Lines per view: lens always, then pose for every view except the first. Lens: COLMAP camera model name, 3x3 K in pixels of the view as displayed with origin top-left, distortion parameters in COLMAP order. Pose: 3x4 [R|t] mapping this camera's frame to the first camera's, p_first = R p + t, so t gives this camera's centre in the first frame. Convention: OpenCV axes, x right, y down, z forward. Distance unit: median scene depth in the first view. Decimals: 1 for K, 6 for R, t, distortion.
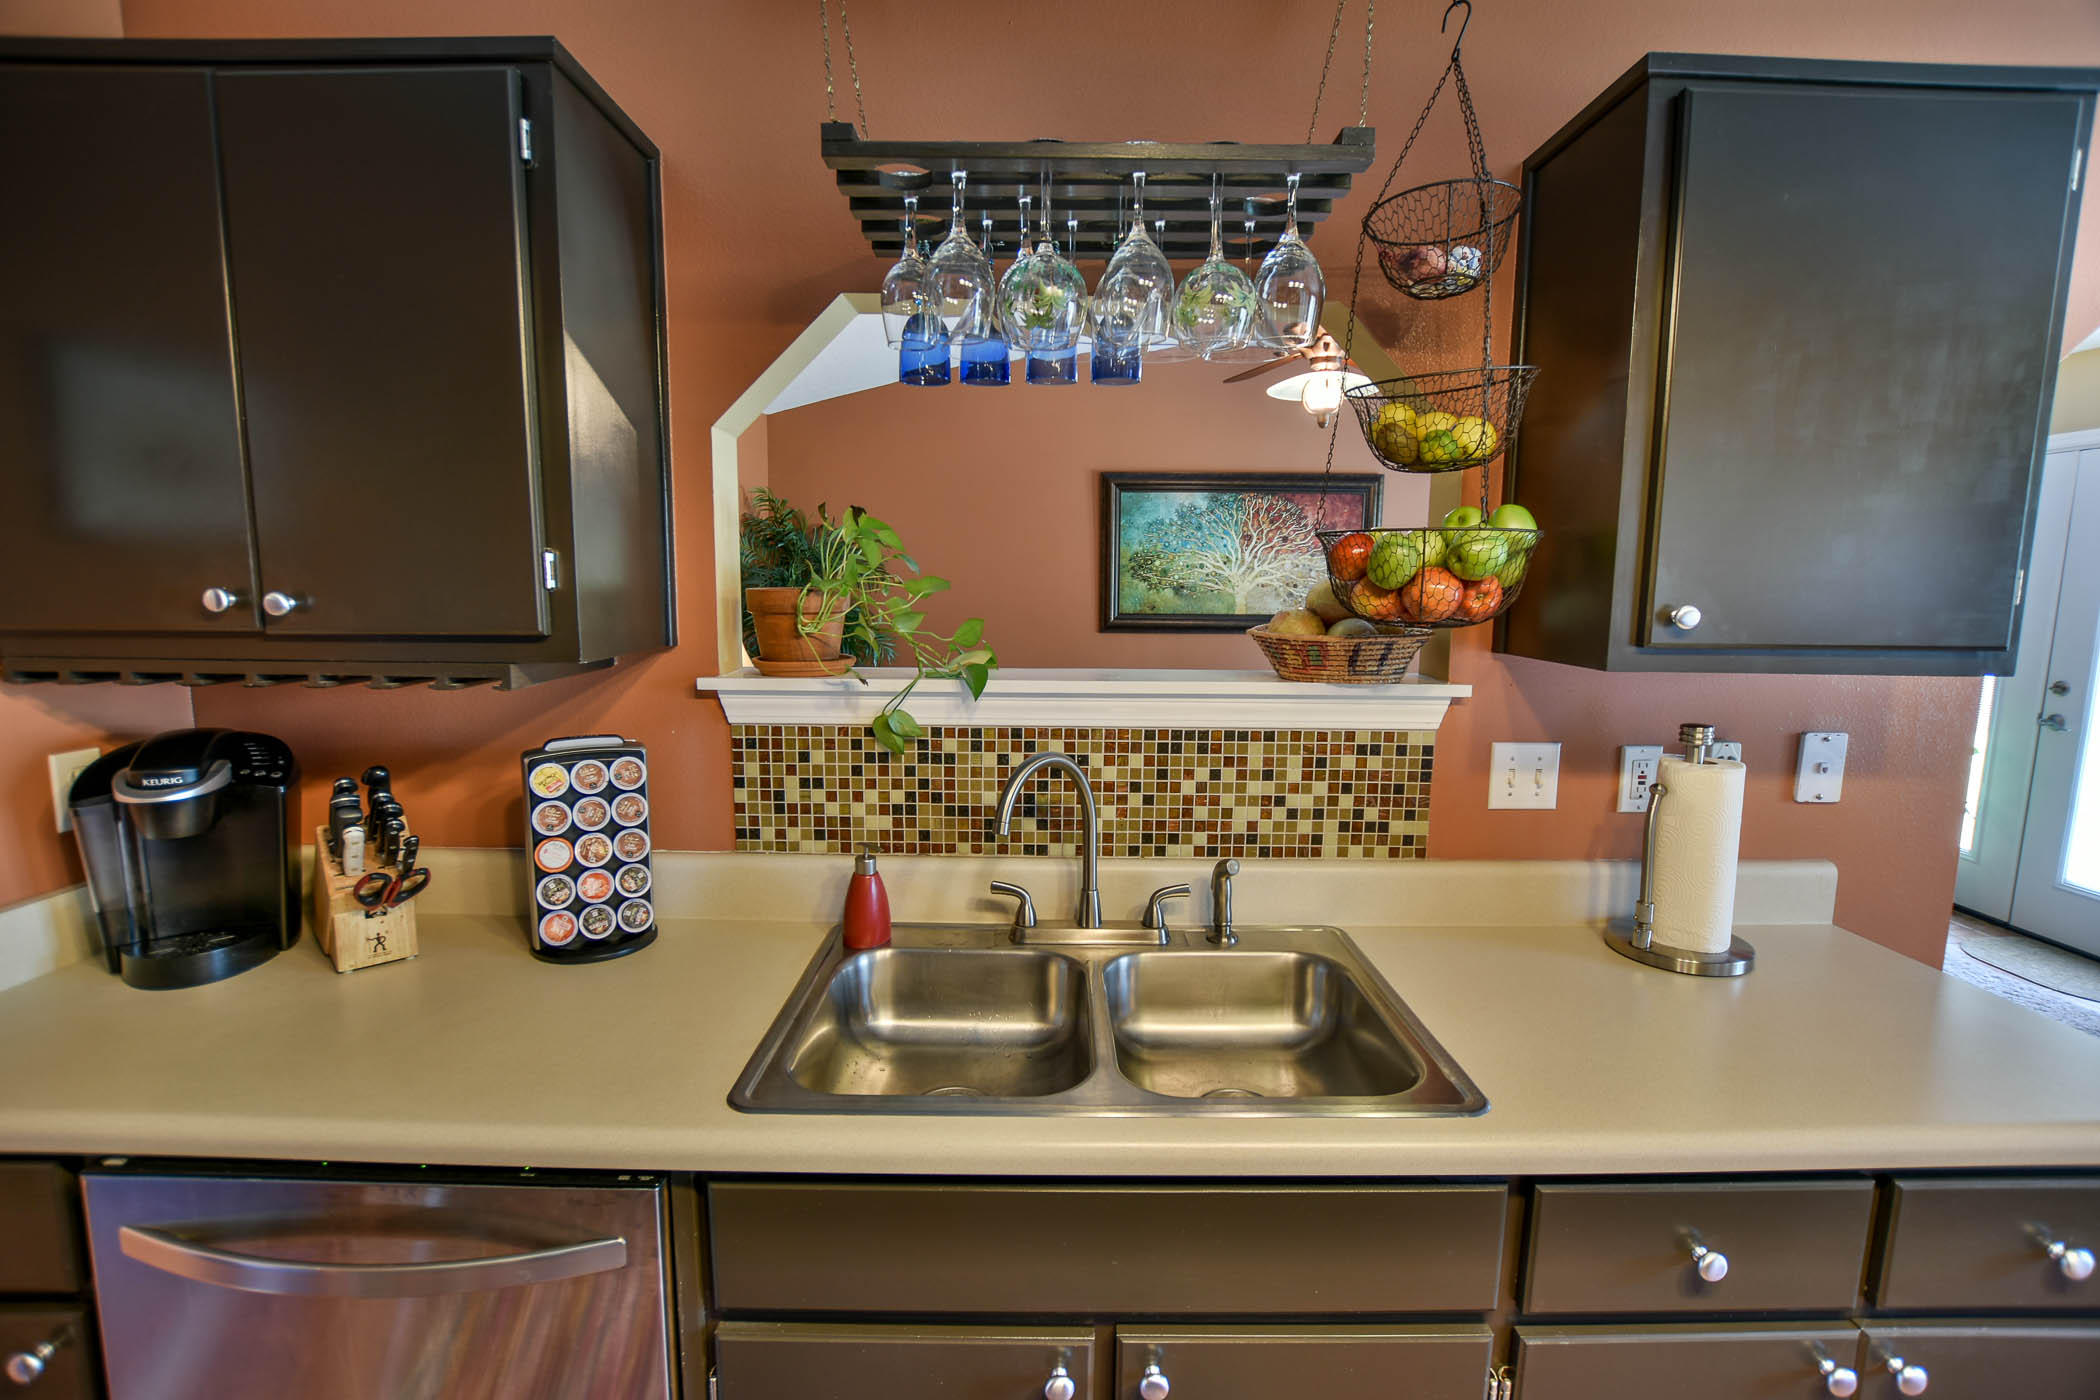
lens RADIAL K [[950.4, 0, 1055.6], [0, 950.4, 704.4], [0, 0, 1]] dist [-0.011808, -0.000325]
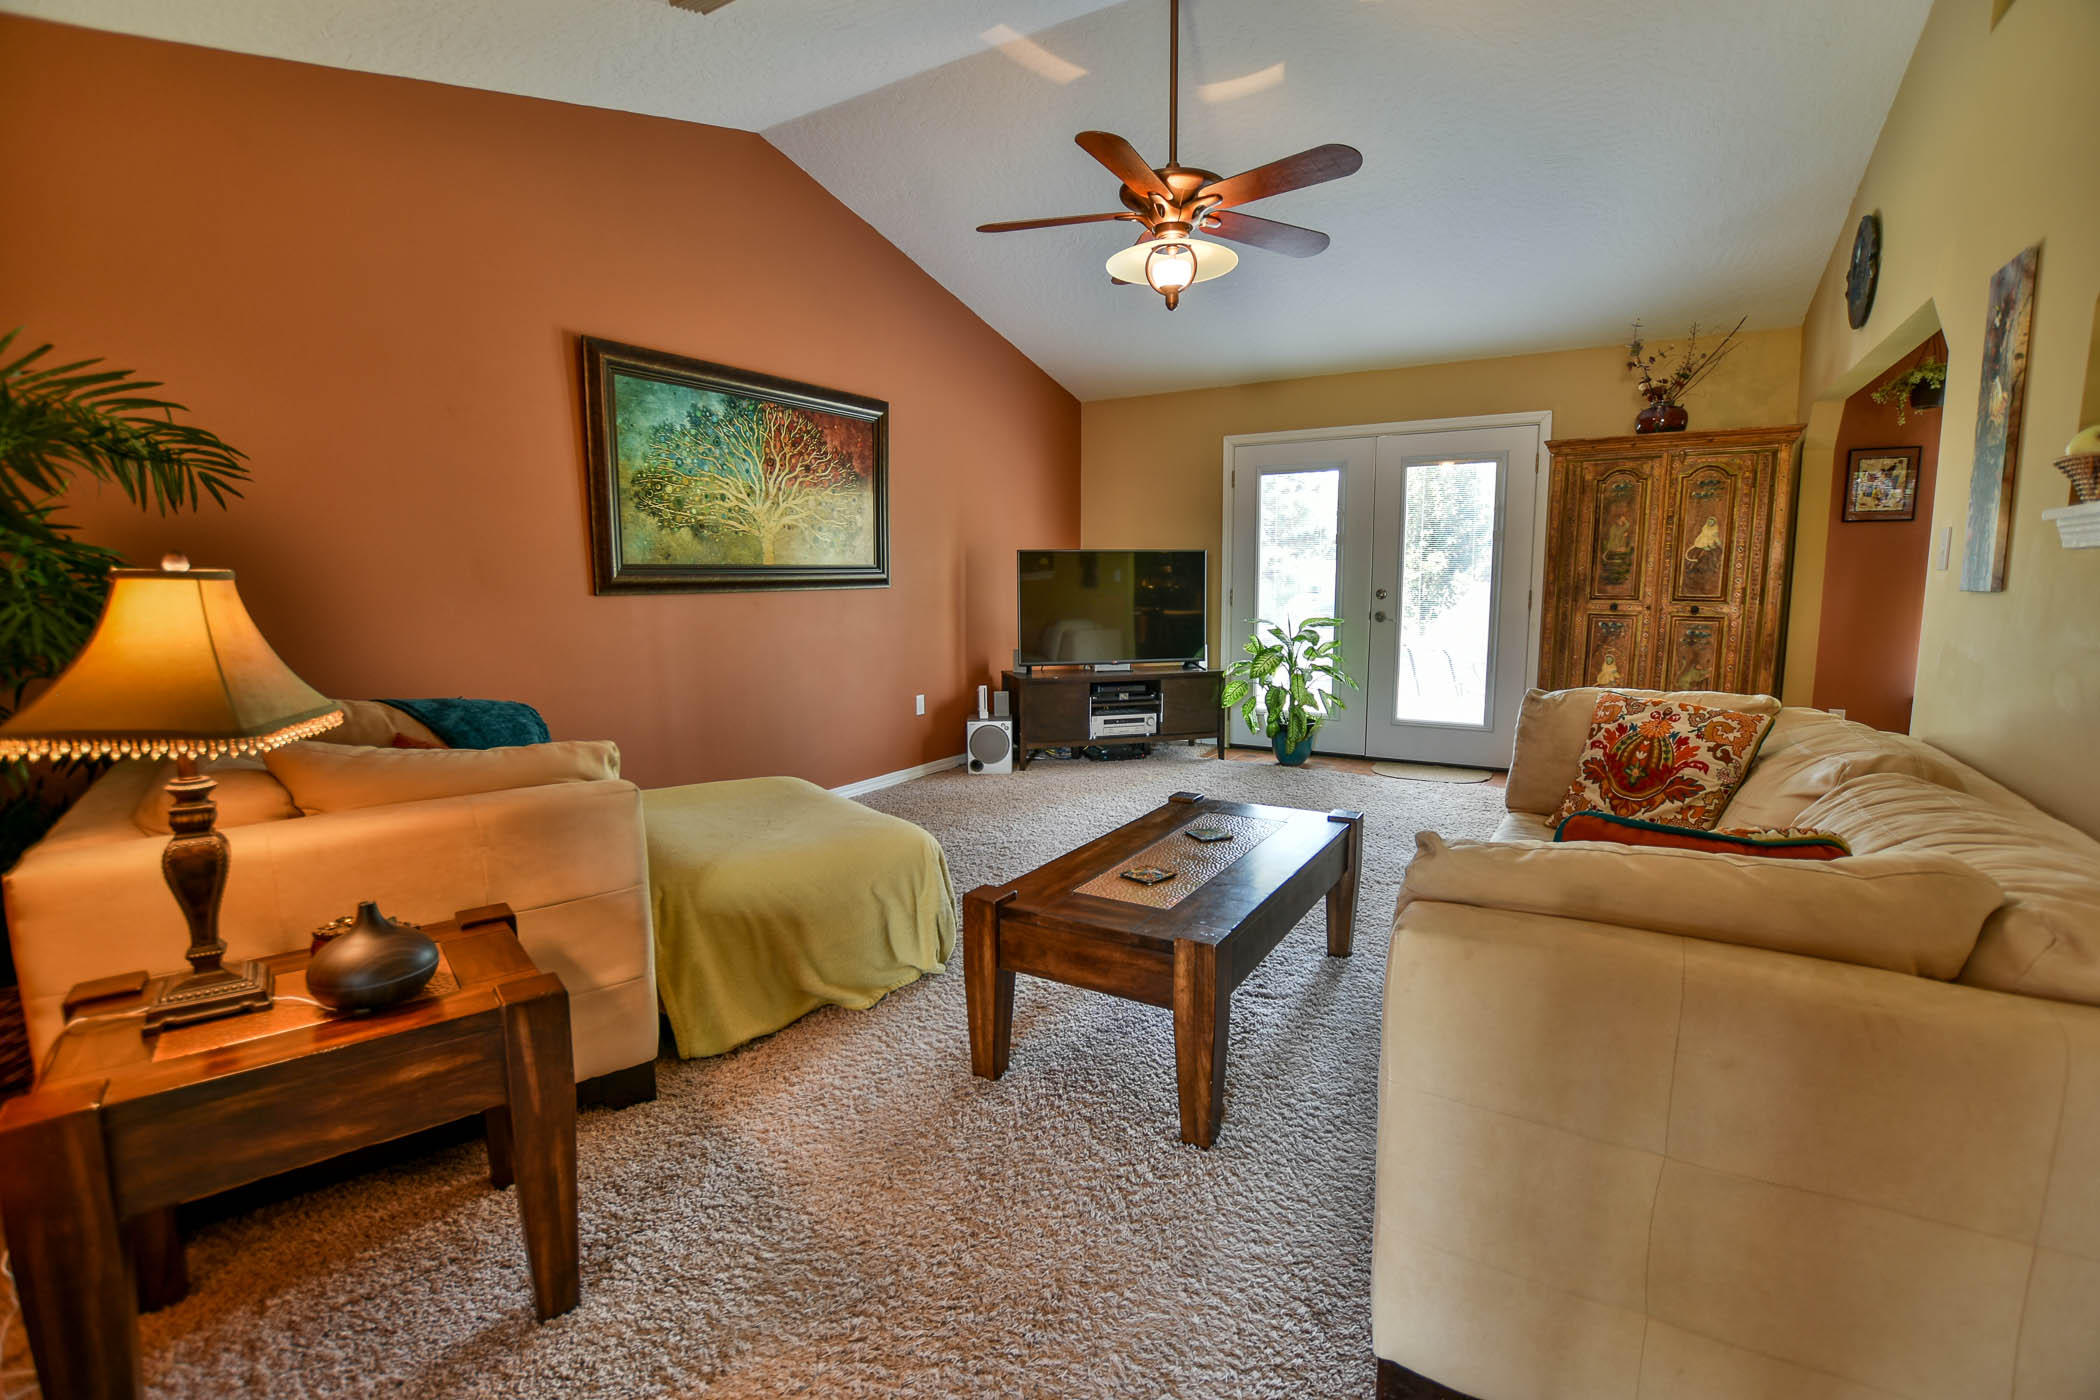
lens RADIAL K [[950.4, 0, 1059.8], [0, 950.4, 691.9], [0, 0, 1]] dist [-0.011808, -0.000325]
pose [[0.506896, -0.118944, 0.853762, -0.343528], [0.122604, 0.990313, 0.065176, -0.016507], [-0.853244, 0.071637, 0.516569, 0.428160]]
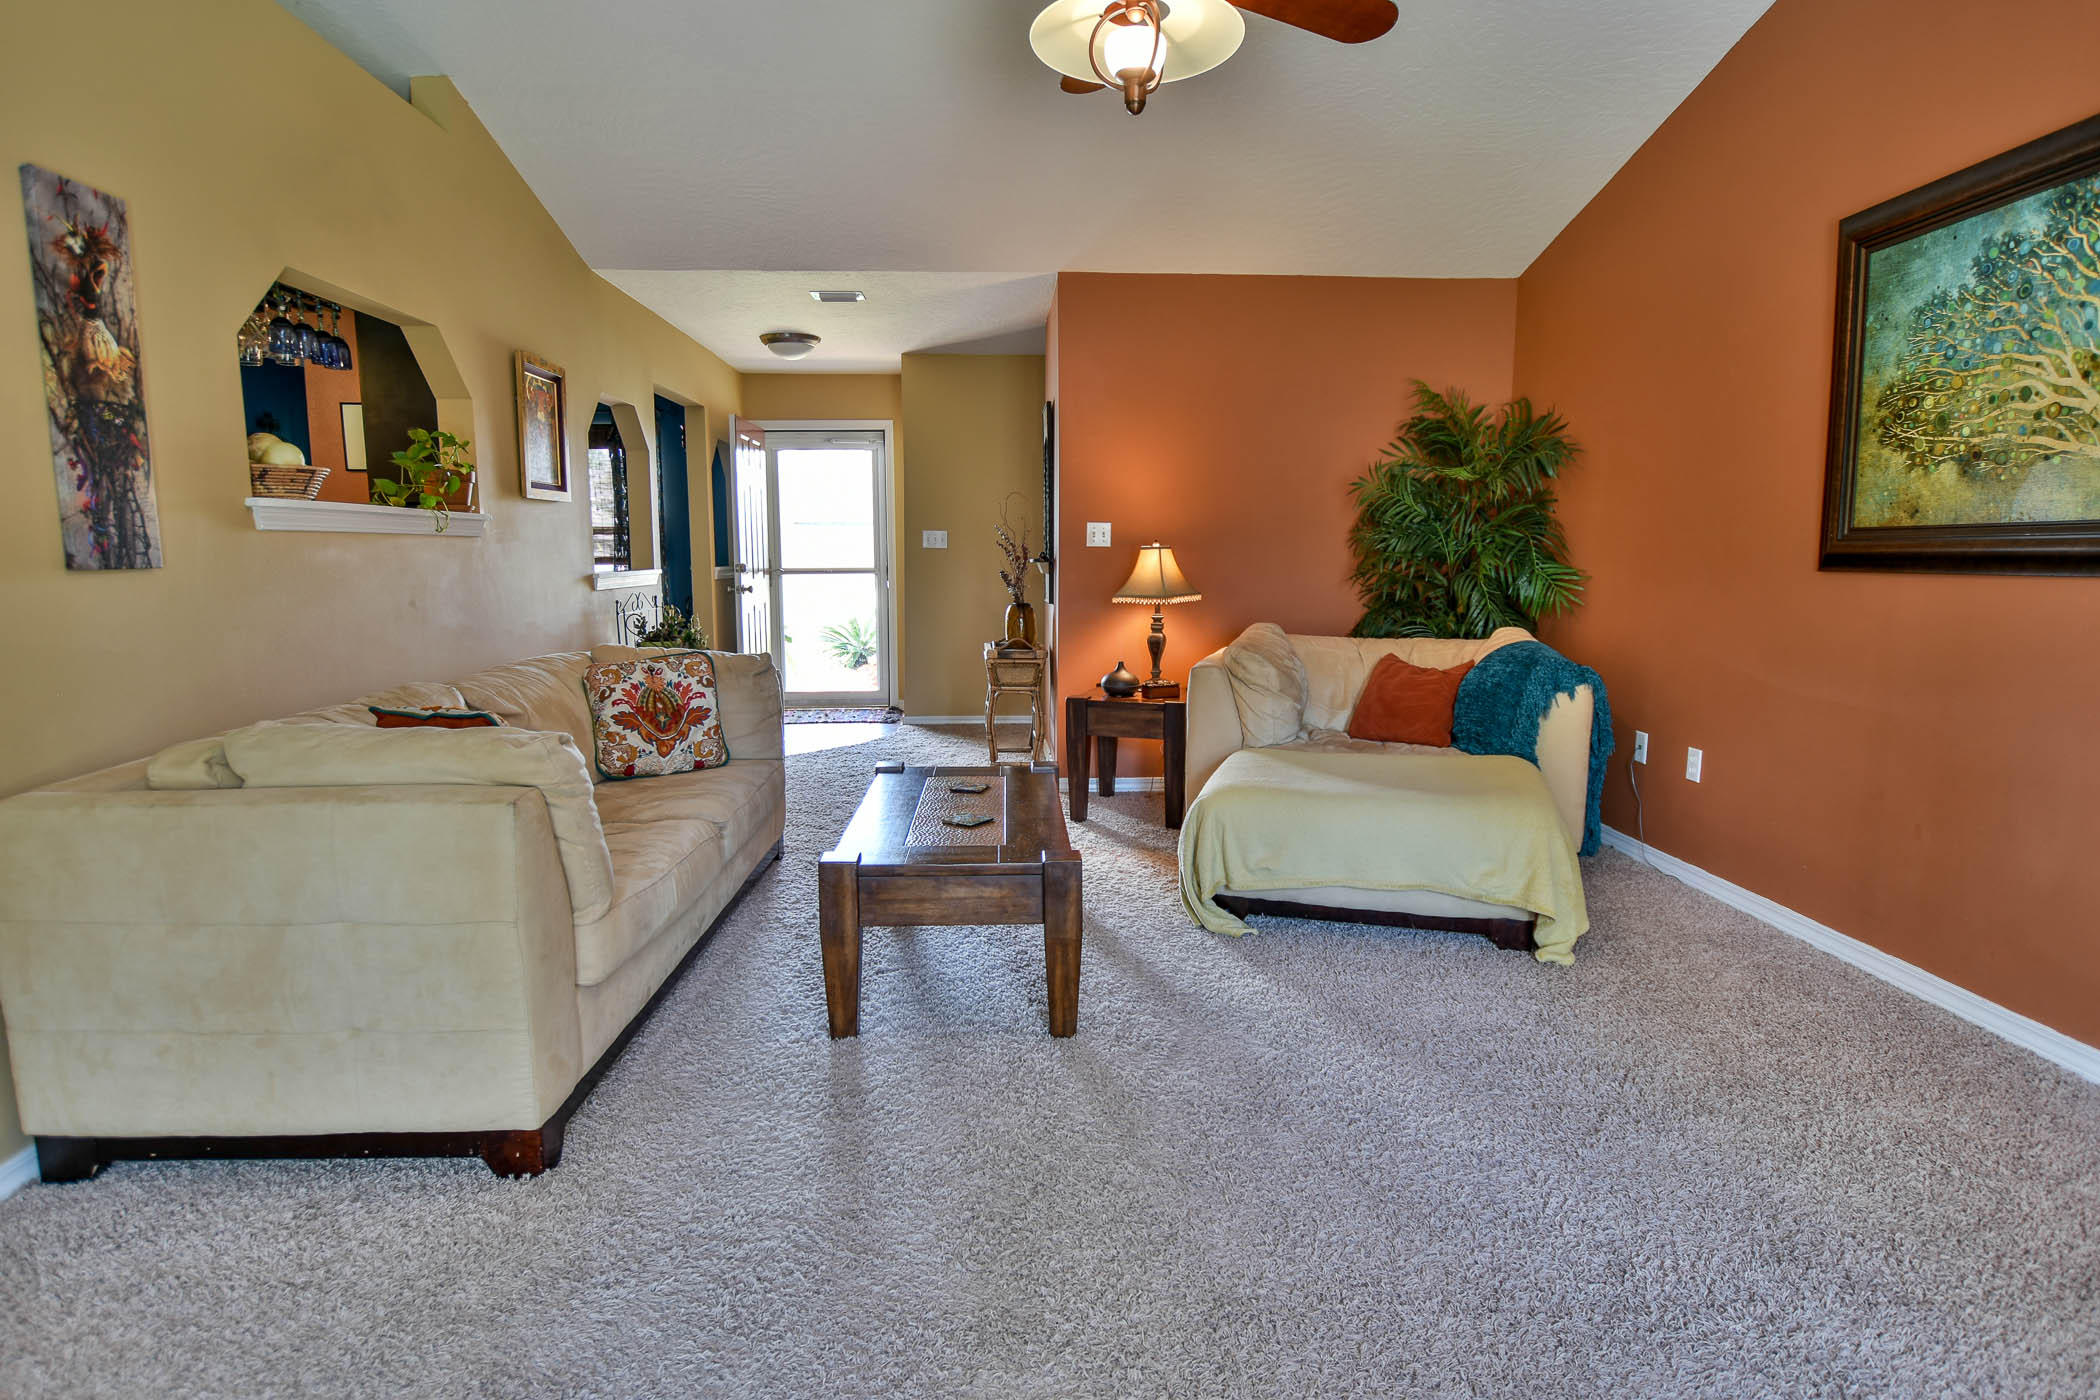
lens RADIAL K [[1118.1, 0, 1050.1], [0, 1118.1, 695.1], [0, 0, 1]] dist [0.001071, 0.000426]
pose [[0.042519, 0.117103, -0.992209, 0.589426], [-0.127741, 0.985594, 0.110848, -0.028586], [0.990896, 0.122033, 0.056865, 0.610173]]
